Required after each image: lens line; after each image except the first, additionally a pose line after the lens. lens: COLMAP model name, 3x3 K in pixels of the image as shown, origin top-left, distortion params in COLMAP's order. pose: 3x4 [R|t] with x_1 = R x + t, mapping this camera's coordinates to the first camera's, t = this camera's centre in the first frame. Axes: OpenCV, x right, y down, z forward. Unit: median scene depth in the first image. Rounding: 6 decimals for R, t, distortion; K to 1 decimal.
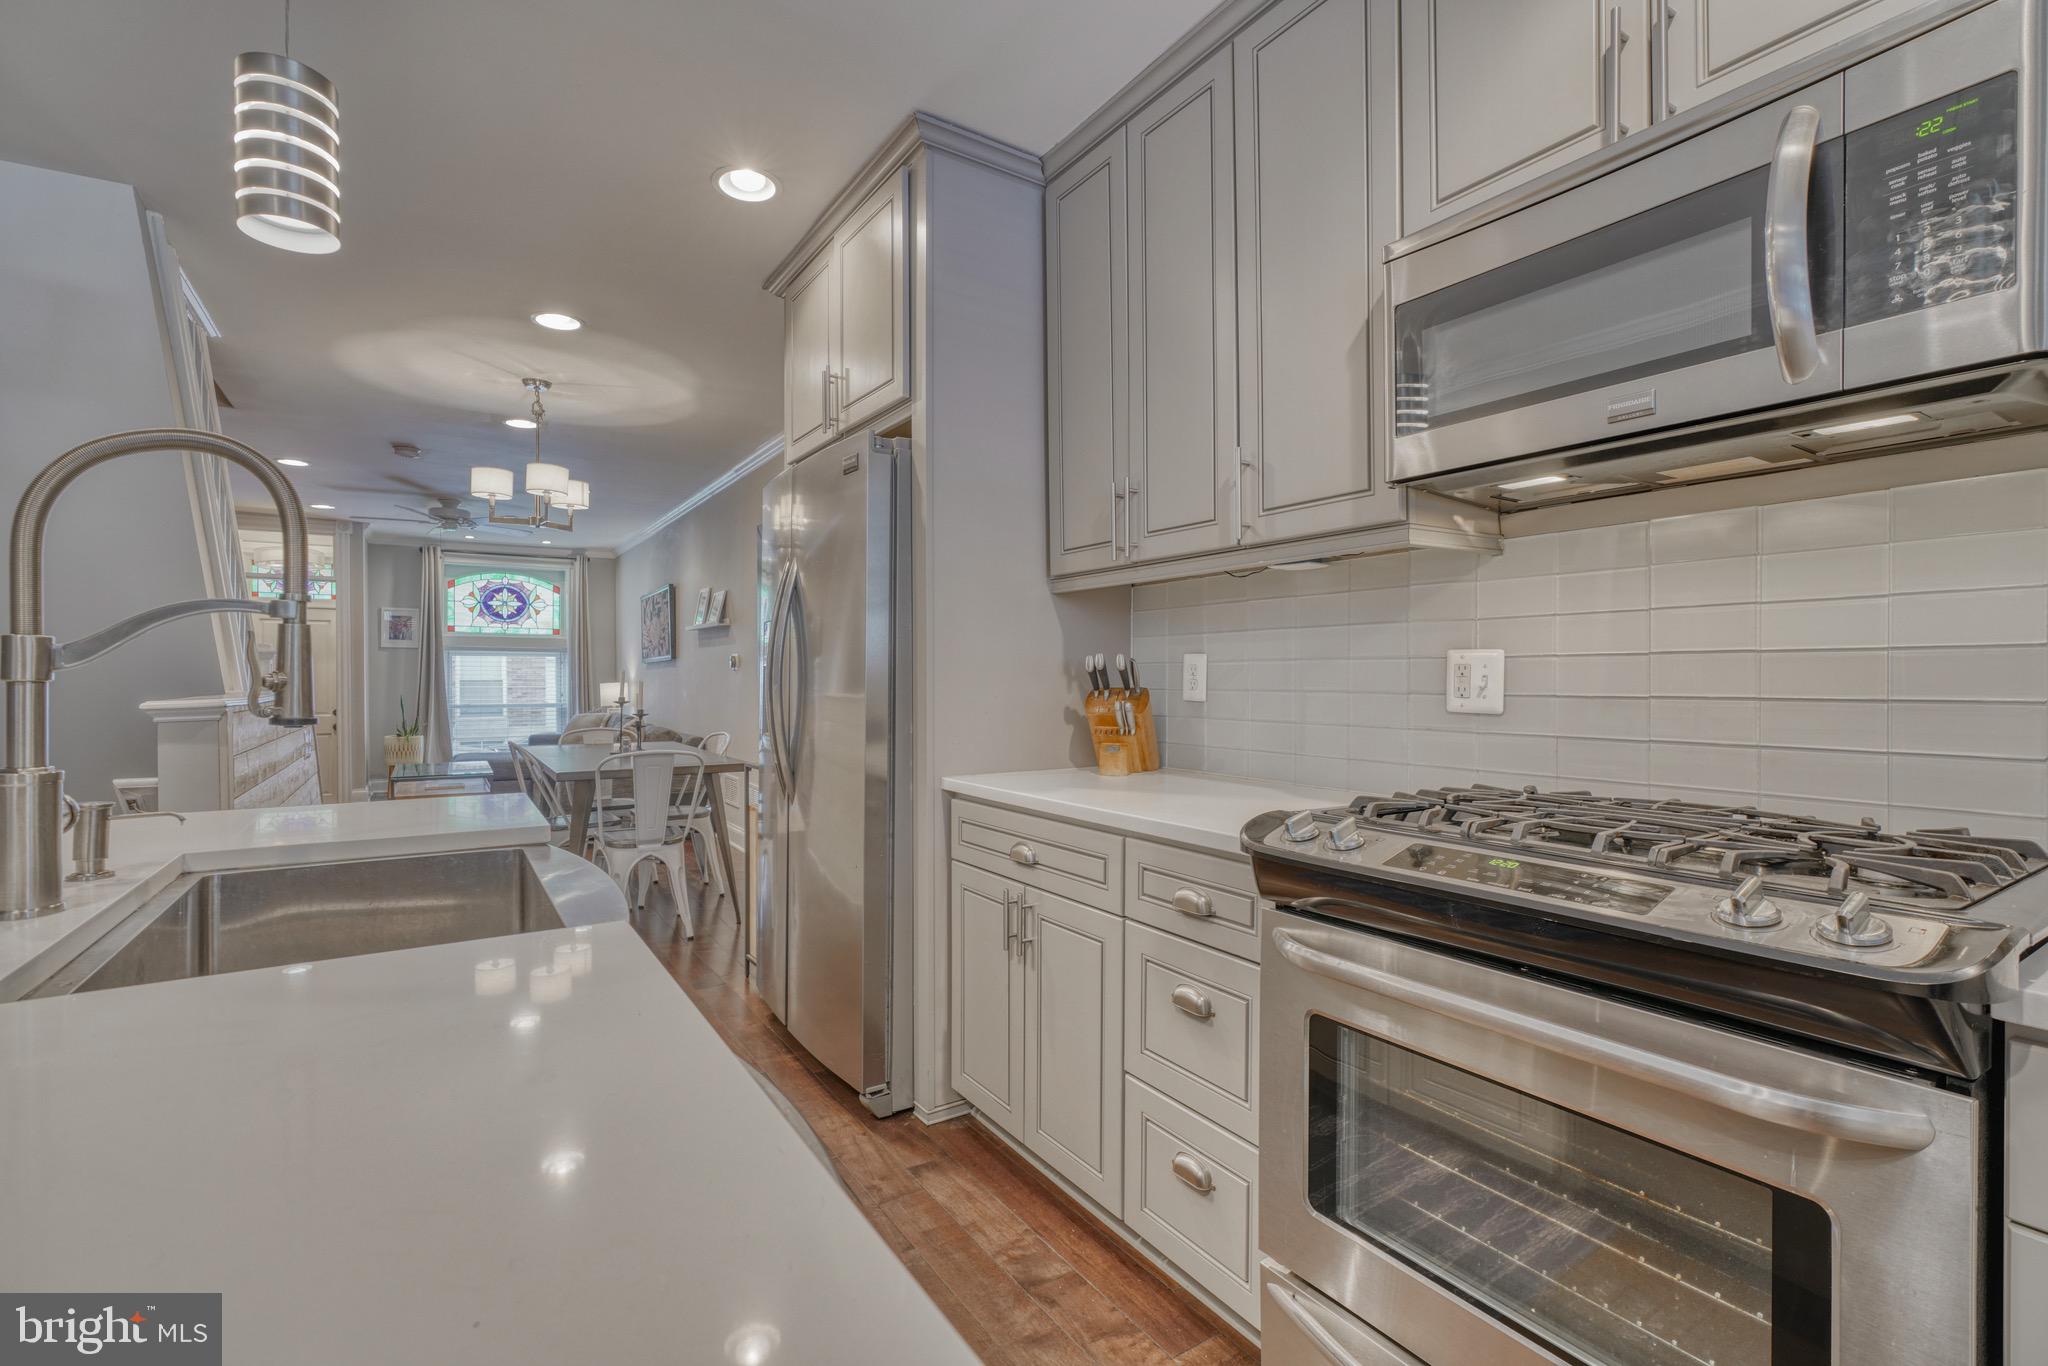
lens RADIAL K [[903.2, 0, 1014.0], [0, 903.2, 686.3], [0, 0, 1]] dist [-0.011439, 0.006193]
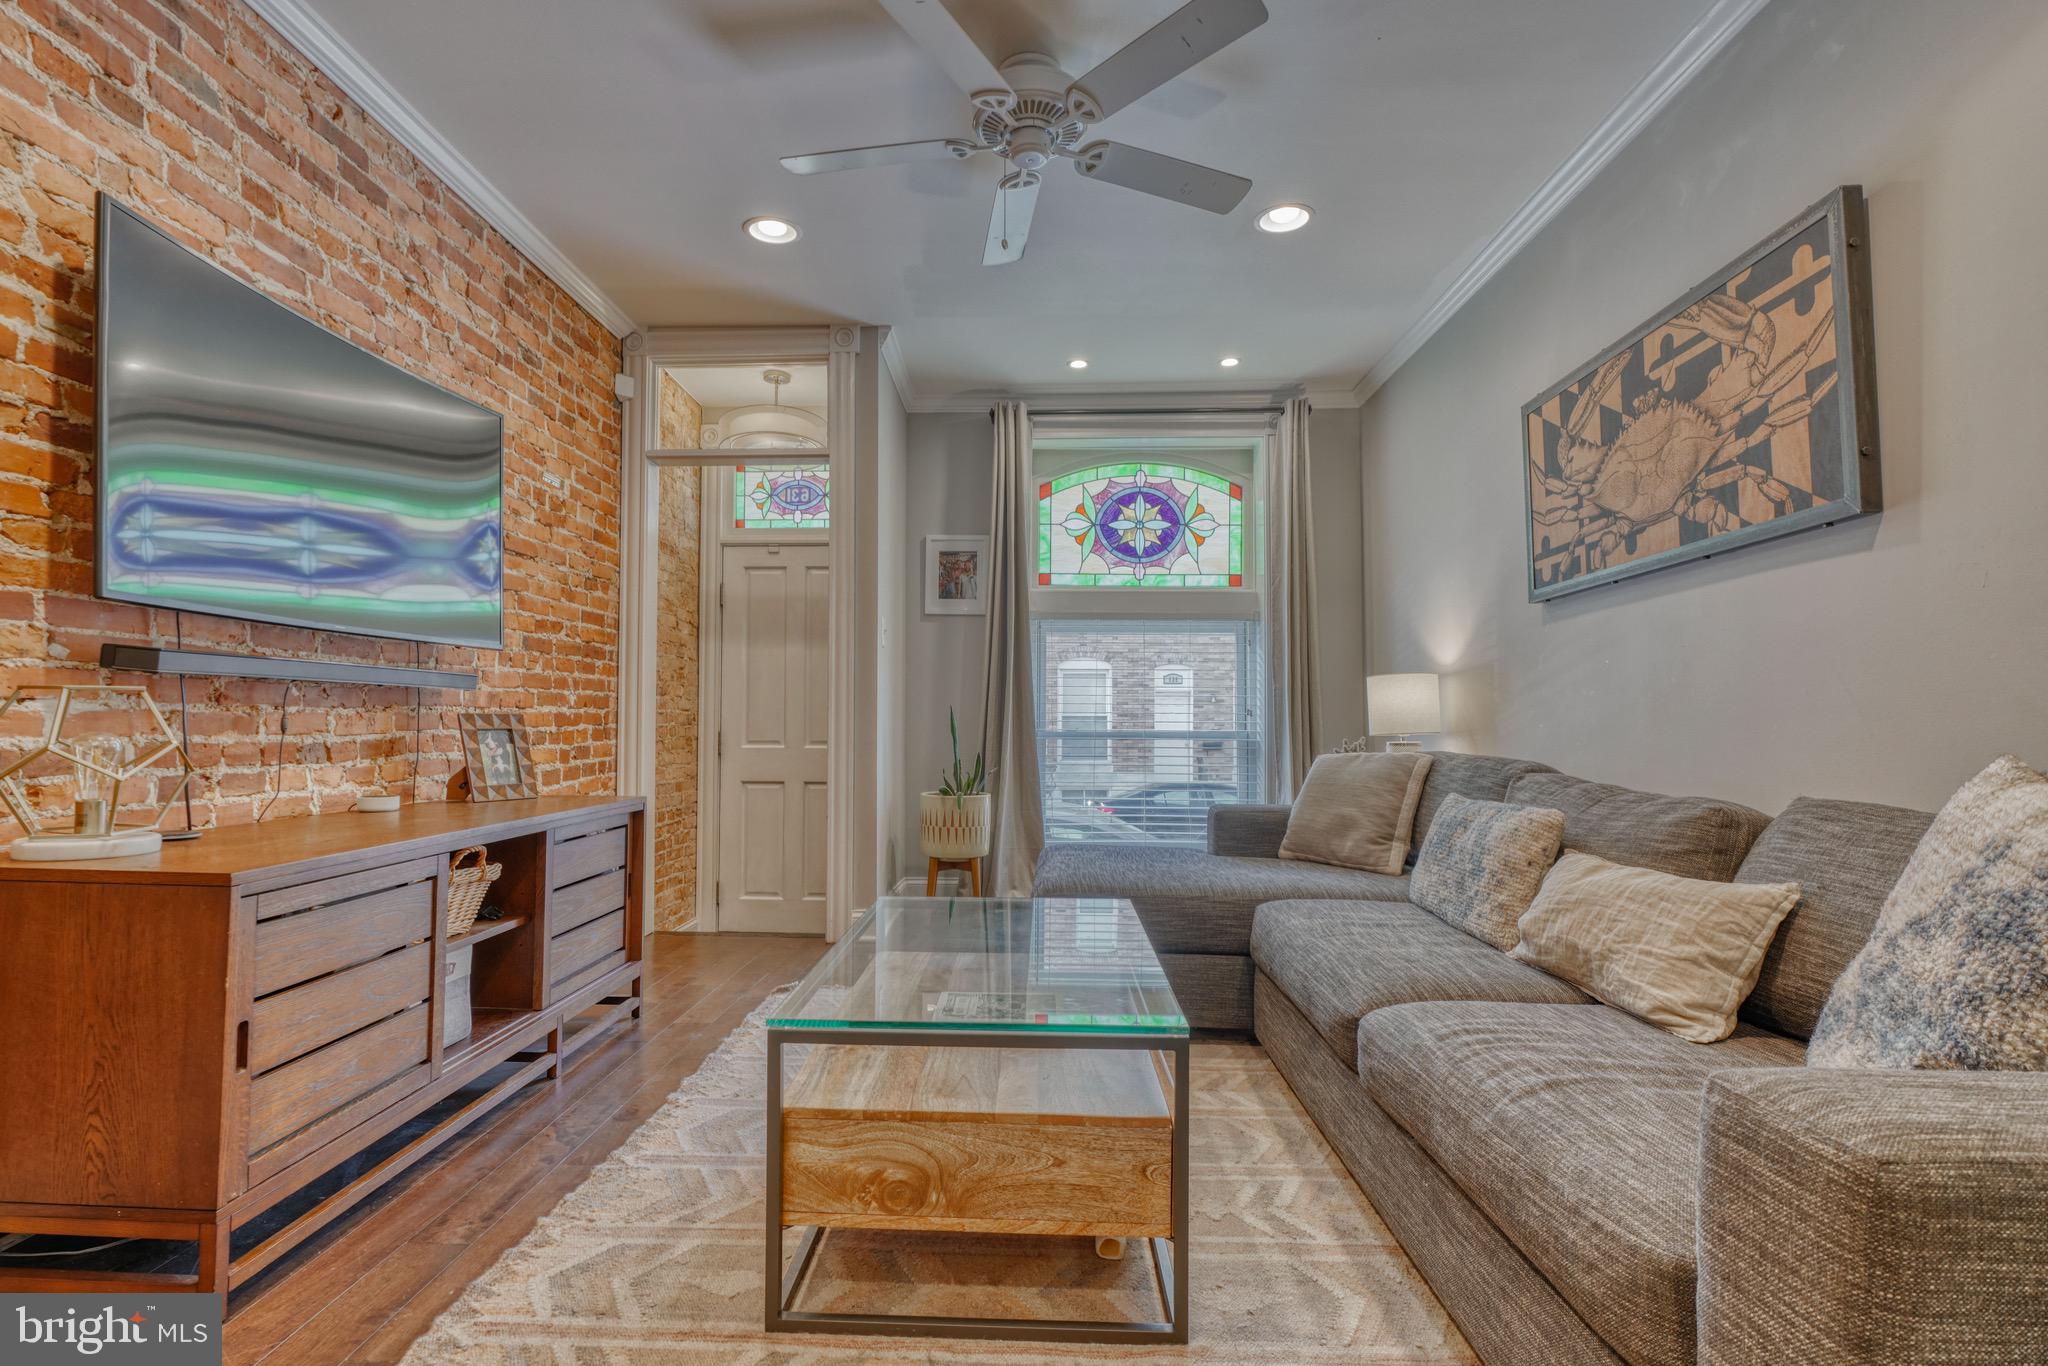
lens RADIAL K [[982.5, 0, 1015.3], [0, 982.5, 692.8], [0, 0, 1]] dist [0.000324, 0.000365]
pose [[0.824578, -0.016366, -0.565511, -1.299071], [-0.008612, 0.999103, -0.041471, 0.083712], [0.565682, 0.039066, 0.823698, 2.130980]]
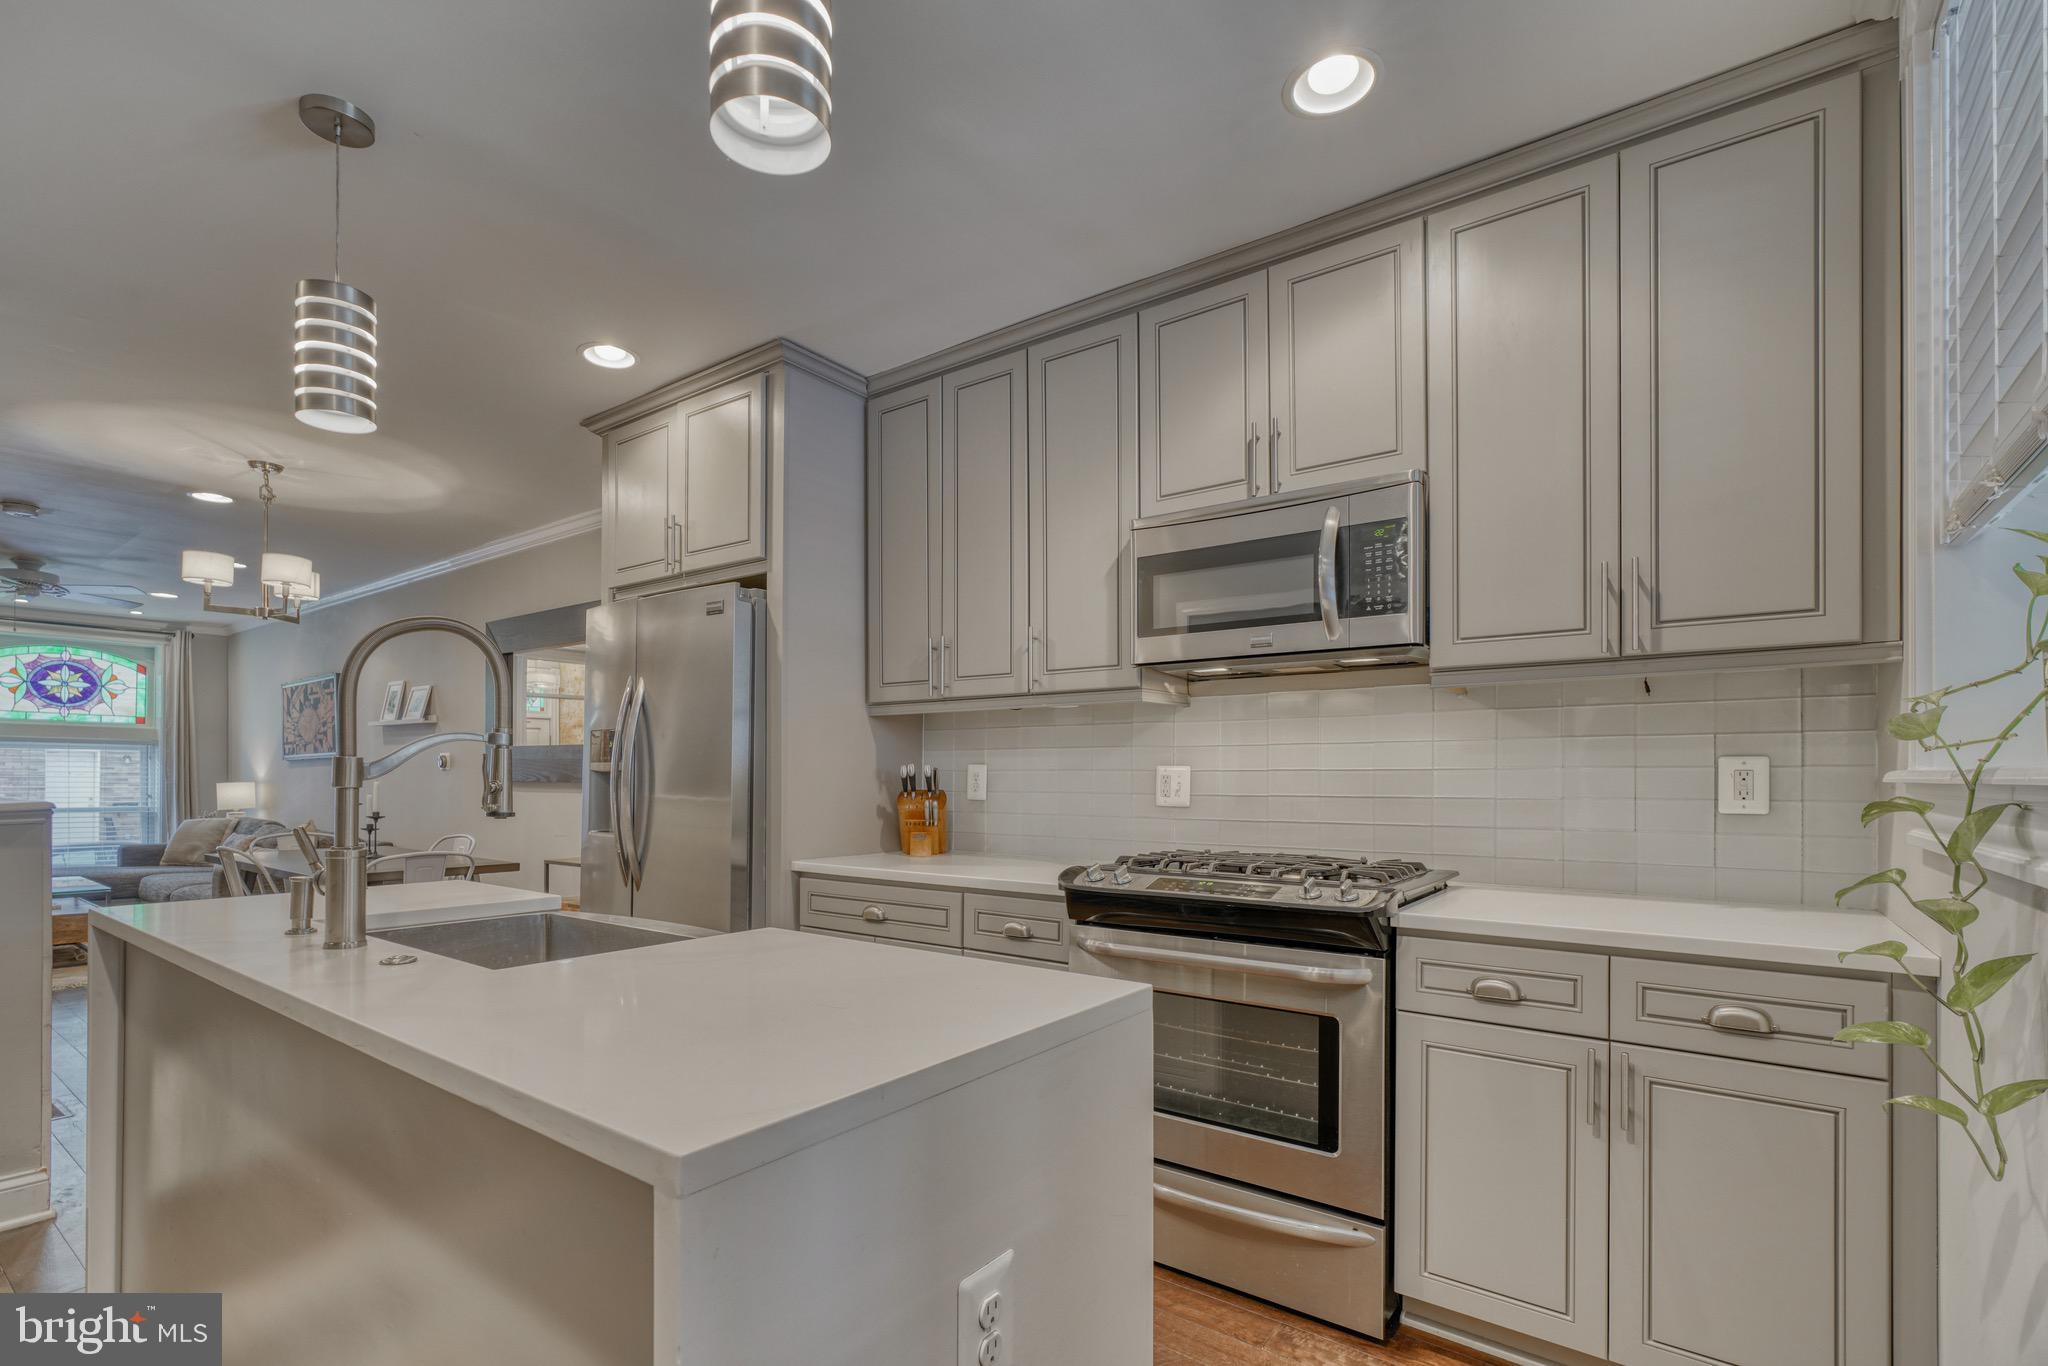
lens RADIAL K [[939.6, 0, 1005.9], [0, 939.6, 777.8], [0, 0, 1]] dist [-0.003575, 0.000548]
pose [[0.939457, 0.004124, 0.342641, -0.237116], [-0.001043, 0.999957, -0.009175, -0.003602], [-0.342664, 0.008262, 0.939422, -0.320837]]
